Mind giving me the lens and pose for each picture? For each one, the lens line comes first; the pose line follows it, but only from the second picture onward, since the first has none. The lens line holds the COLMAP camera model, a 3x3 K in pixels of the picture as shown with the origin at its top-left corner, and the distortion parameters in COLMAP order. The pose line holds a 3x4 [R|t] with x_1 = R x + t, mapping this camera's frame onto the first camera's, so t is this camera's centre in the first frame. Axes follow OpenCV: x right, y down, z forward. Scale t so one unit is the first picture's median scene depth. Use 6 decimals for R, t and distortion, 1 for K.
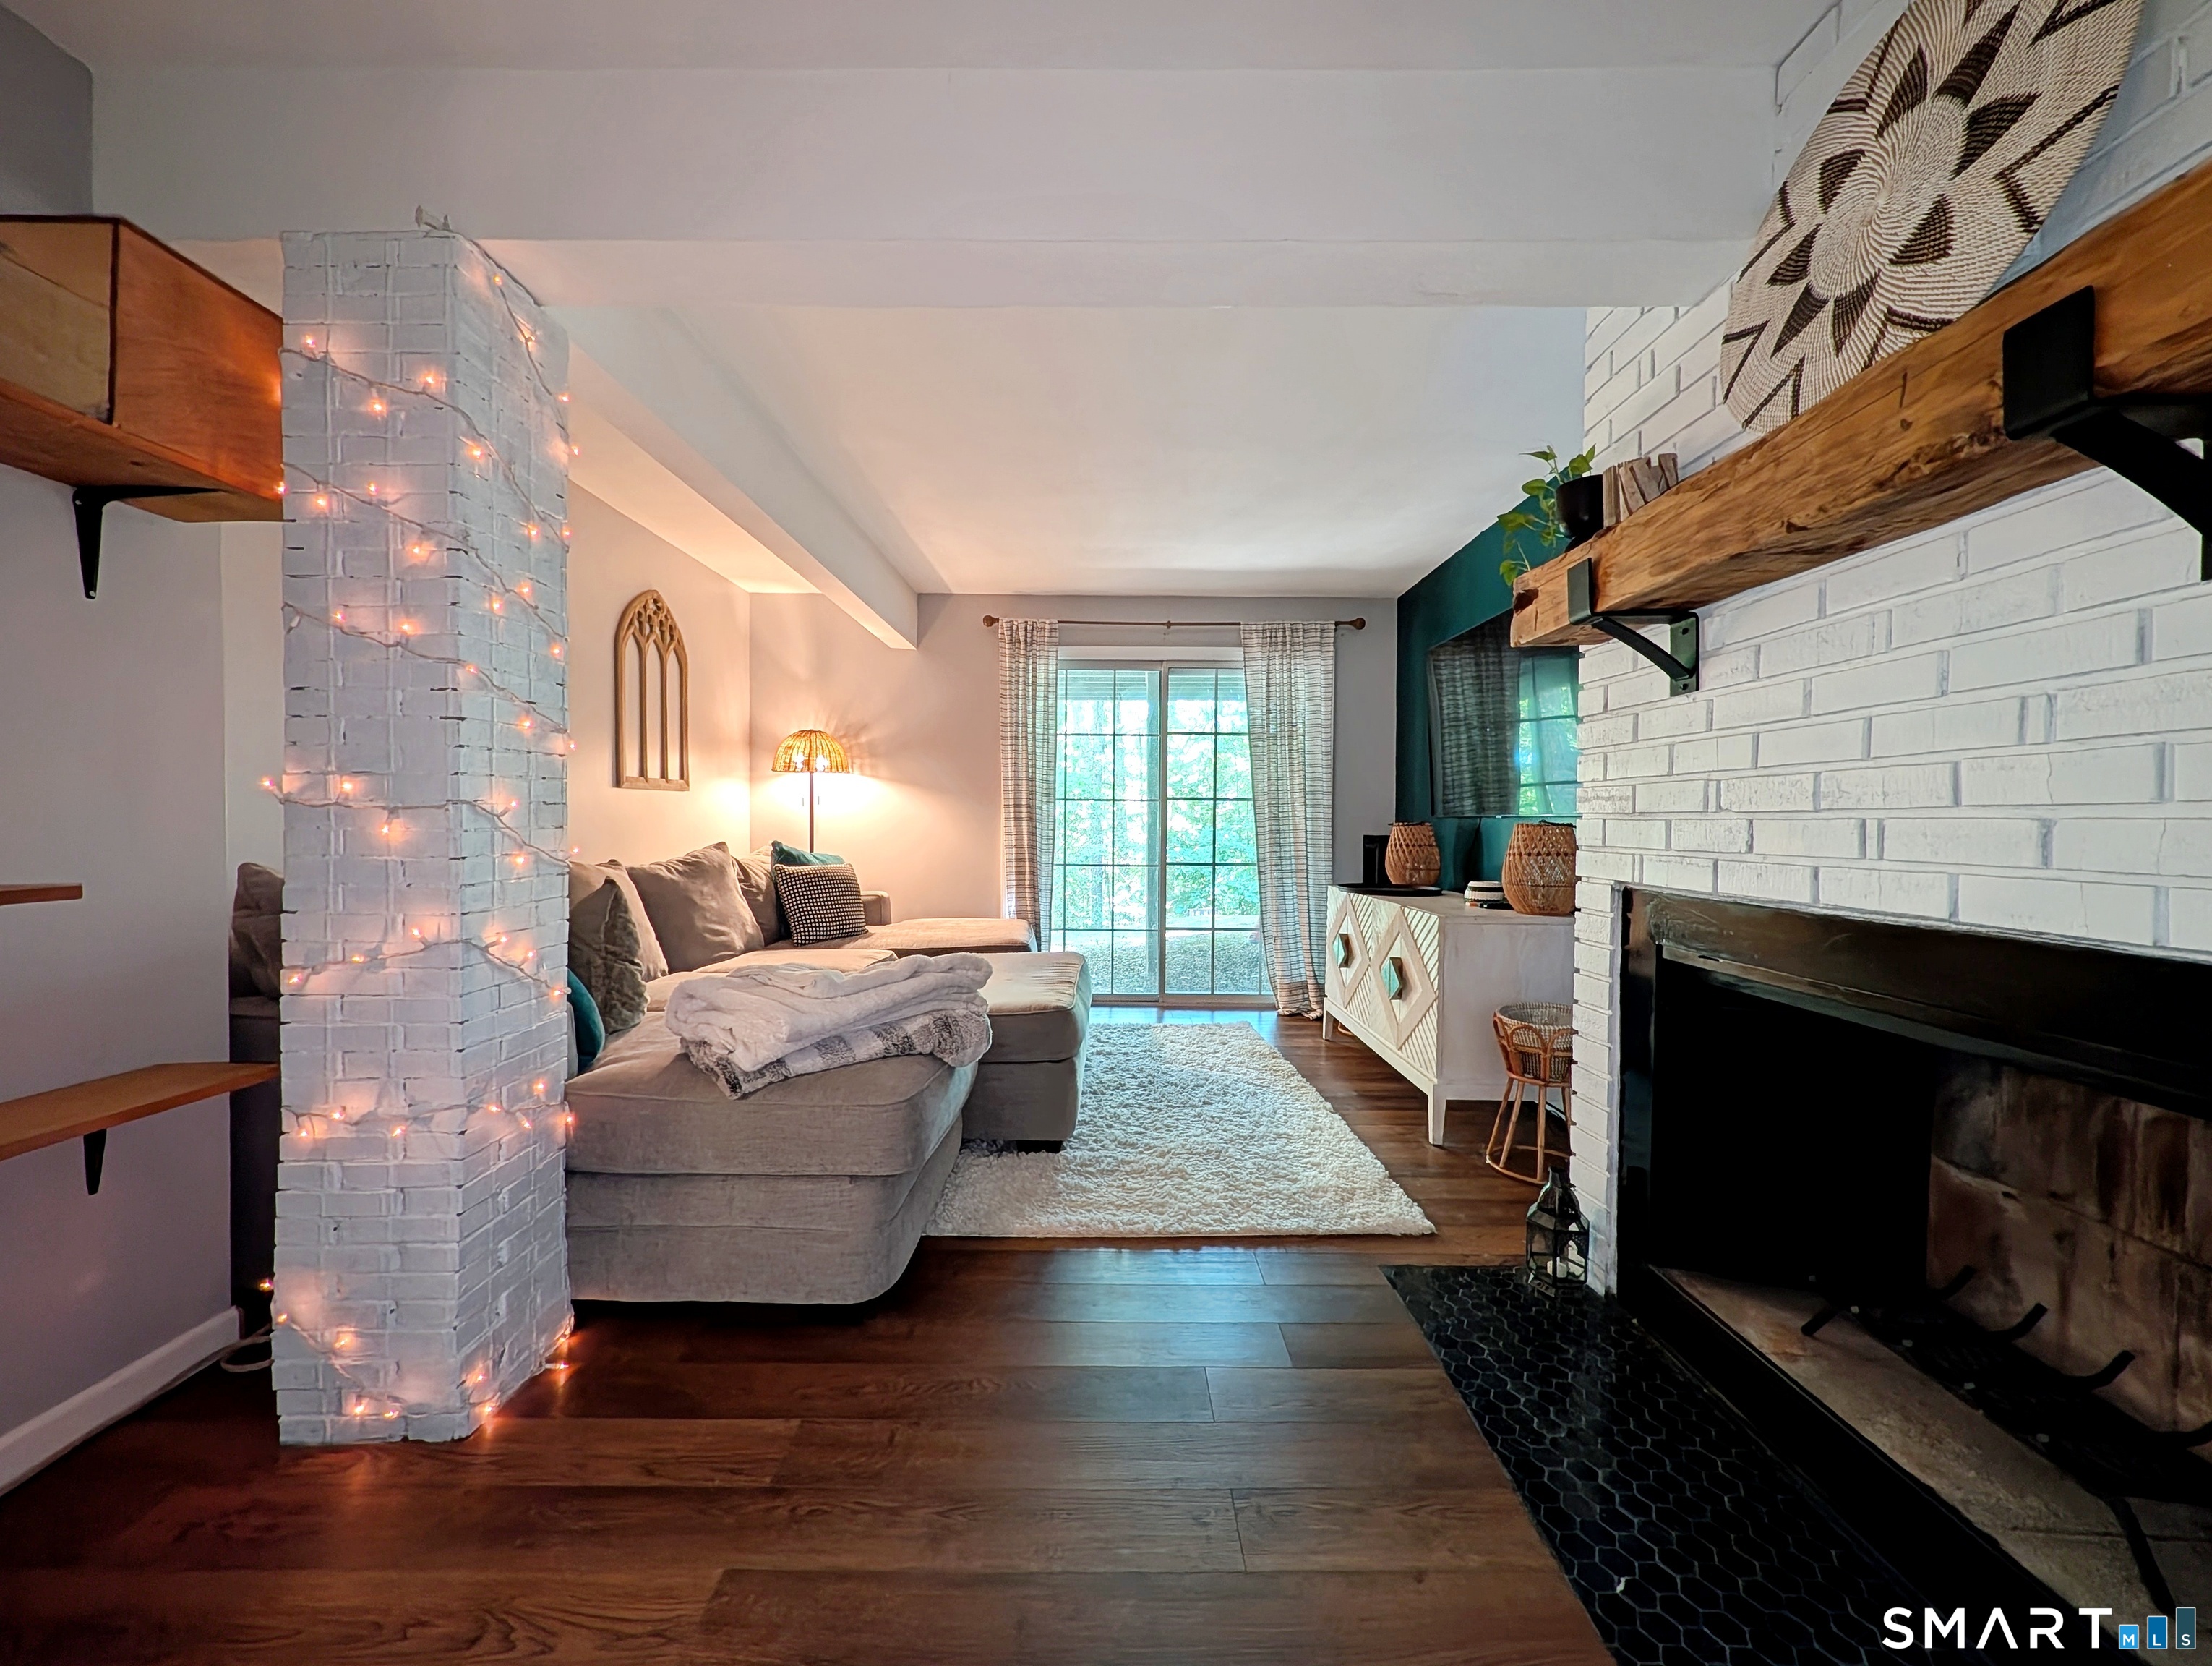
lens RADIAL K [[850.1, 0, 1106.7], [0, 850.1, 835.0], [0, 0, 1]] dist [0.000181, 0.000306]
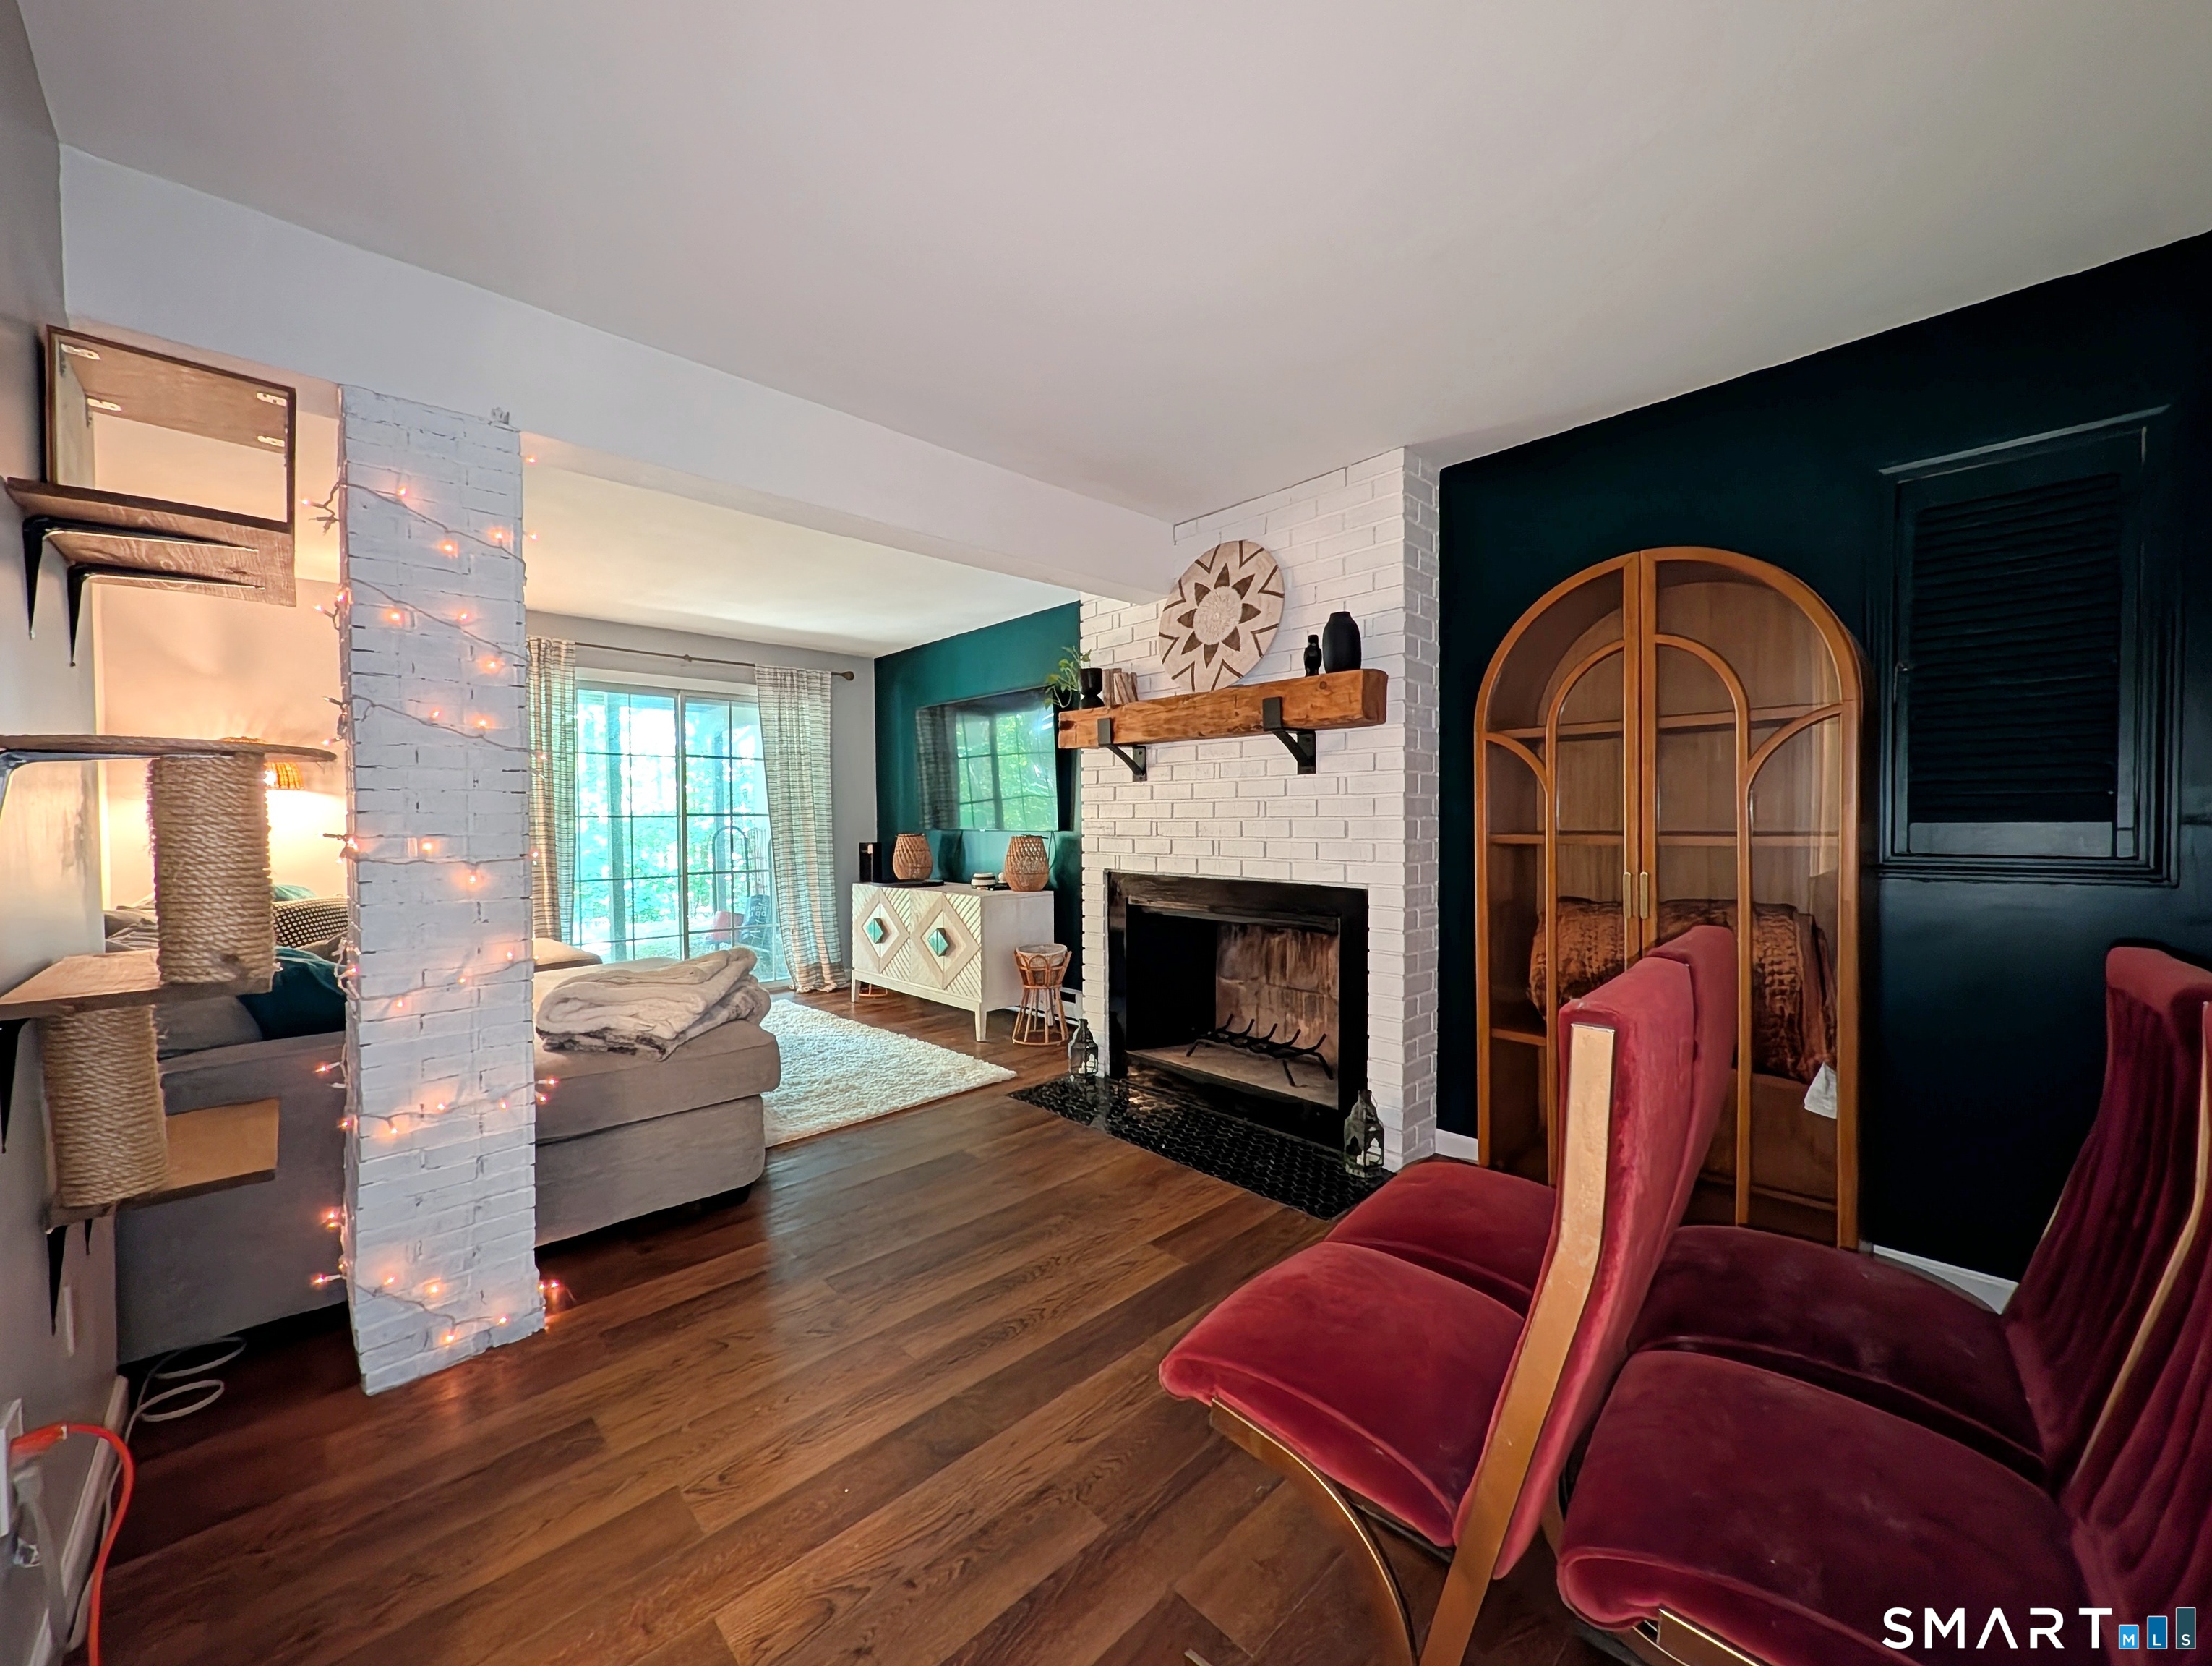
lens RADIAL K [[850.1, 0, 1106.7], [0, 850.1, 835.0], [0, 0, 1]] dist [0.000181, 0.000306]
pose [[0.721644, -0.024928, 0.691815, -0.915278], [0.021538, 0.999676, 0.013554, -0.061486], [-0.691929, 0.005119, 0.721947, -0.526759]]
